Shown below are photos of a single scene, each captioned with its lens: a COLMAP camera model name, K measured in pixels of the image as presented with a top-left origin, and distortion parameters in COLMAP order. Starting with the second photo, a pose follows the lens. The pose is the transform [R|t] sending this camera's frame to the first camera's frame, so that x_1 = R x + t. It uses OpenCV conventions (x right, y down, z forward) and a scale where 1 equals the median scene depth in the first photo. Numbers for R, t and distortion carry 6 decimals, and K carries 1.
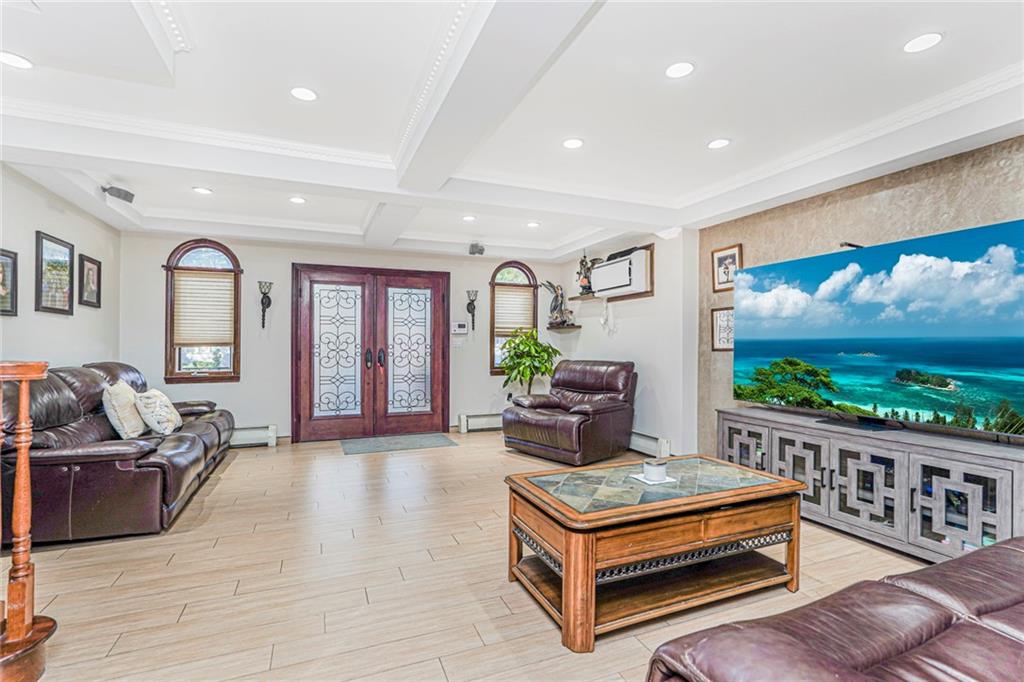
lens RADIAL K [[452.5, 0, 511.2], [0, 452.5, 345.9], [0, 0, 1]] dist [-0.009382, 0.002898]
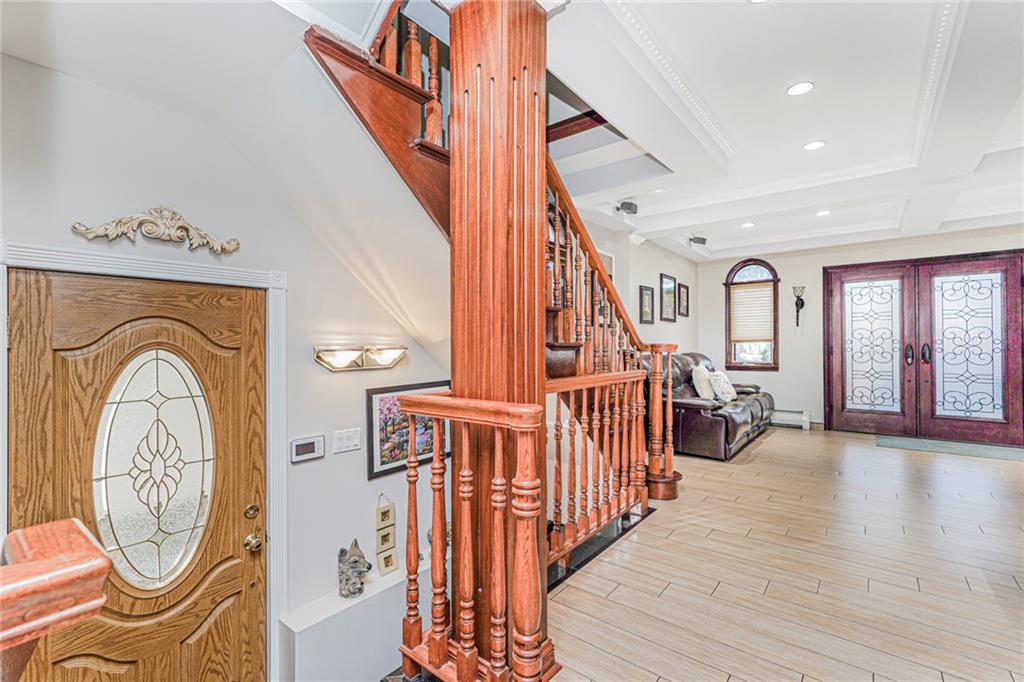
lens RADIAL K [[452.5, 0, 541.6], [0, 452.5, 340.5], [0, 0, 1]] dist [-0.009382, 0.002898]
pose [[0.509039, -0.012486, -0.860653, 0.250568], [0.000190, 0.999896, -0.014394, 0.028875], [0.860744, 0.007163, 0.508989, -0.348857]]
